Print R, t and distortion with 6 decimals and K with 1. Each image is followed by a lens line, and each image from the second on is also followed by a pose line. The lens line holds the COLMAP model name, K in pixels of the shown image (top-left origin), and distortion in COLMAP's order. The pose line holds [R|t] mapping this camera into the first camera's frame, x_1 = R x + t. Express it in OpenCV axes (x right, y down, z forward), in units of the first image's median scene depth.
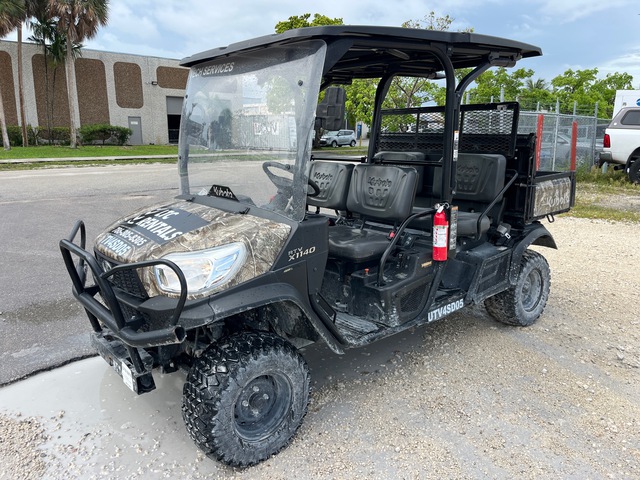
lens RADIAL K [[481.0, 0, 320.0], [0, 481.0, 240.0], [0, 0, 1]] dist [-0.006698, -0.001392]
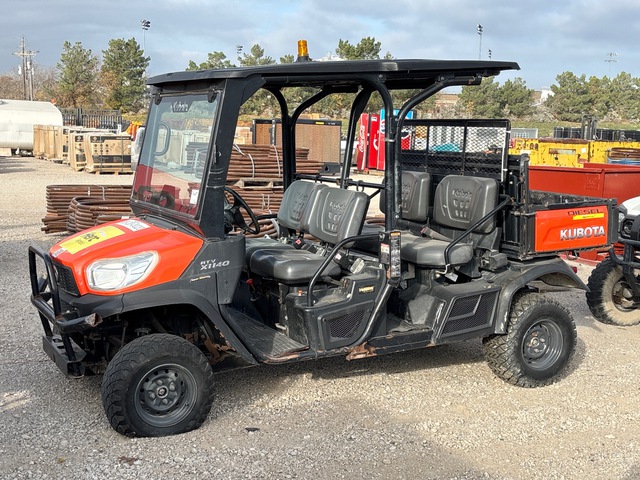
lens RADIAL K [[856.3, 0, 320.0], [0, 856.3, 240.0], [0, 0, 1]] dist [-0.019528, -0.027189]
pose [[0.976663, 0.033677, -0.212120, 0.508009], [-0.050714, 0.995863, -0.075395, 0.086976], [0.208704, 0.084393, 0.974331, -0.725308]]
